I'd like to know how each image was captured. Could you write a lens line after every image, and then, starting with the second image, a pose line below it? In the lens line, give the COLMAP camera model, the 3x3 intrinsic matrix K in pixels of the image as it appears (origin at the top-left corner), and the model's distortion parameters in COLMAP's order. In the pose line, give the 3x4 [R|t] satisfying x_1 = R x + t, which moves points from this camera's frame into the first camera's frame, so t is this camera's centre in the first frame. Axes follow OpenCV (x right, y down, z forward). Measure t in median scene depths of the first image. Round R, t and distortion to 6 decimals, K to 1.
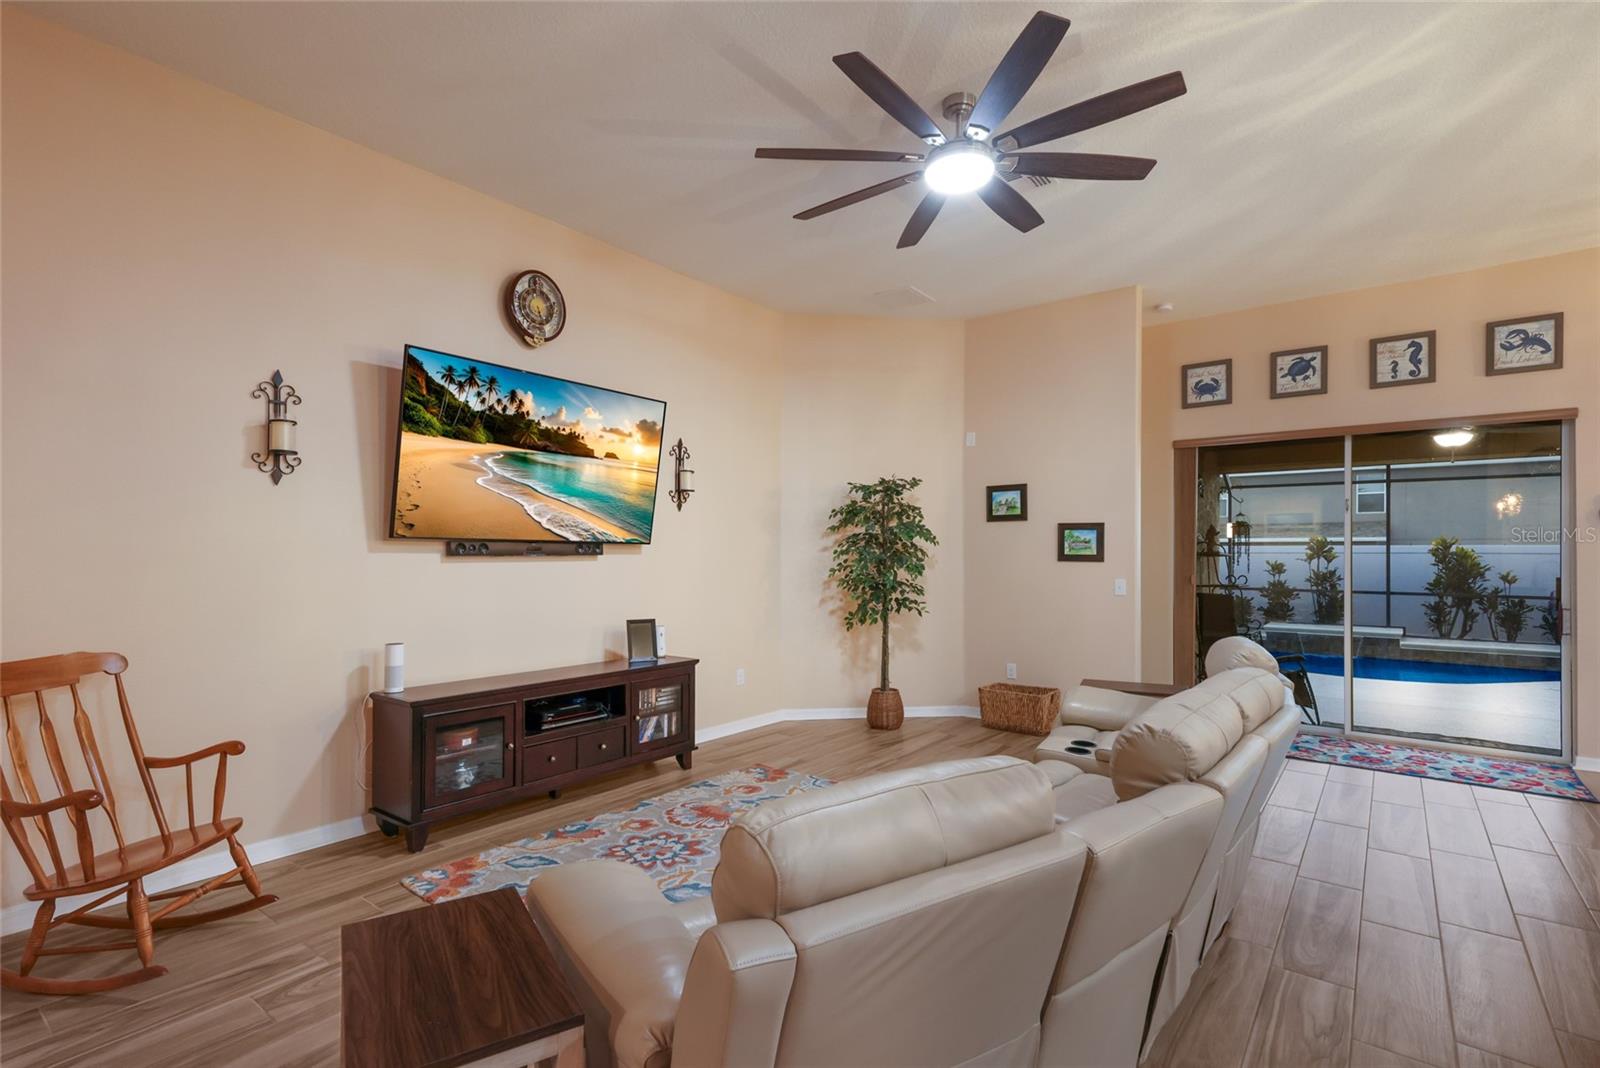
lens RADIAL K [[752.0, 0, 794.2], [0, 752.0, 549.5], [0, 0, 1]] dist [-0.000680, 0.002319]
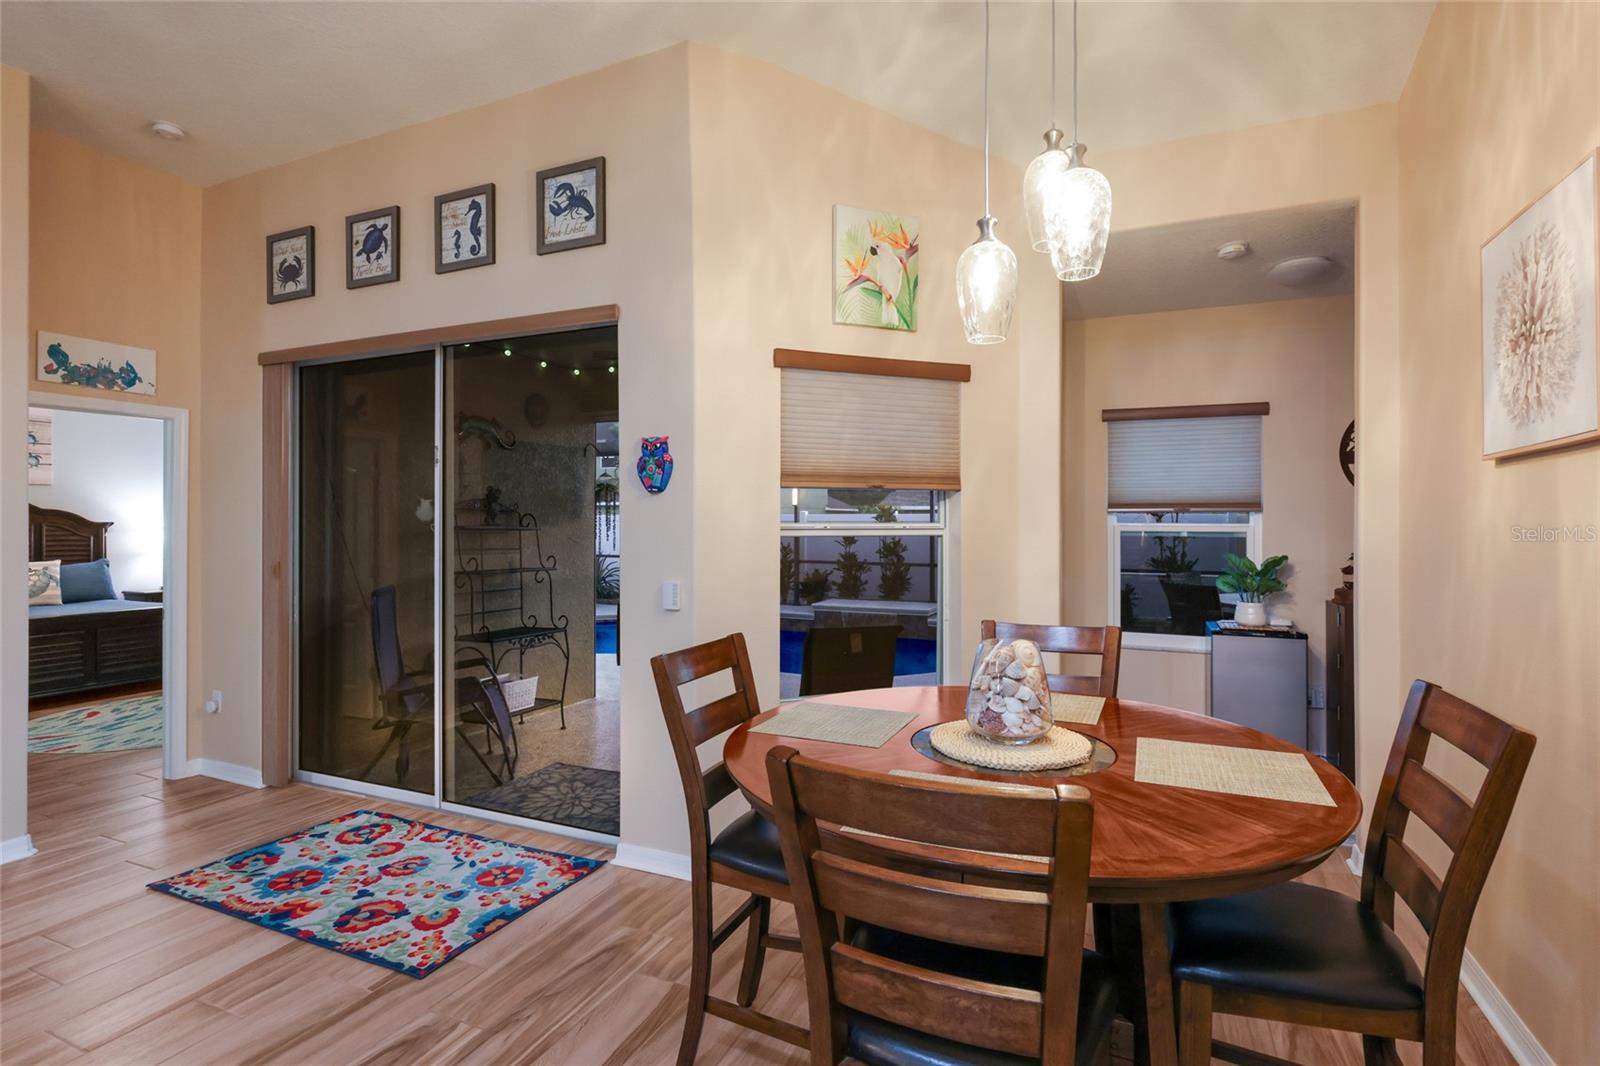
lens RADIAL K [[752.0, 0, 844.6], [0, 752.0, 516.9], [0, 0, 1]] dist [-0.000680, 0.002319]
pose [[0.963699, -0.003261, 0.266971, 0.936227], [0.003528, 0.999994, -0.000520, -0.004195], [-0.266968, 0.001443, 0.963704, 0.288870]]
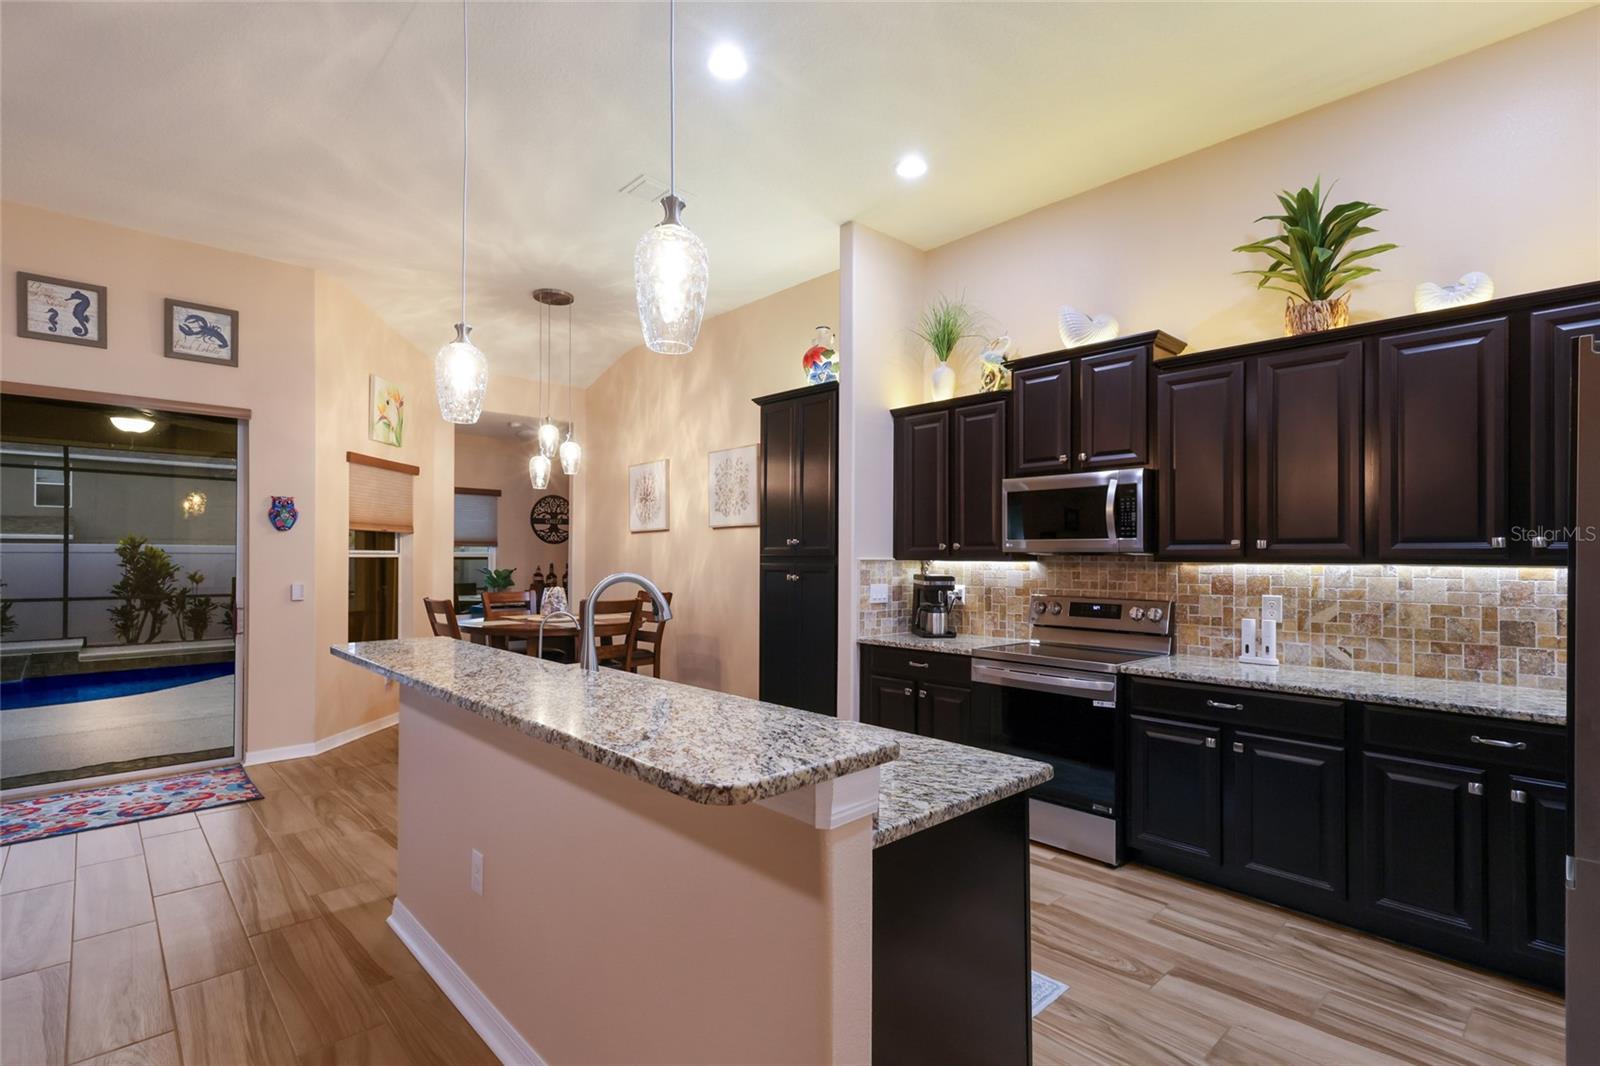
lens RADIAL K [[752.0, 0, 794.9], [0, 752.0, 550.0], [0, 0, 1]] dist [-0.000680, 0.002319]
pose [[0.144634, 0.004918, 0.989473, 0.127202], [-0.005515, 0.999976, -0.004164, 0.001314], [-0.989470, -0.004855, 0.144657, 0.111727]]
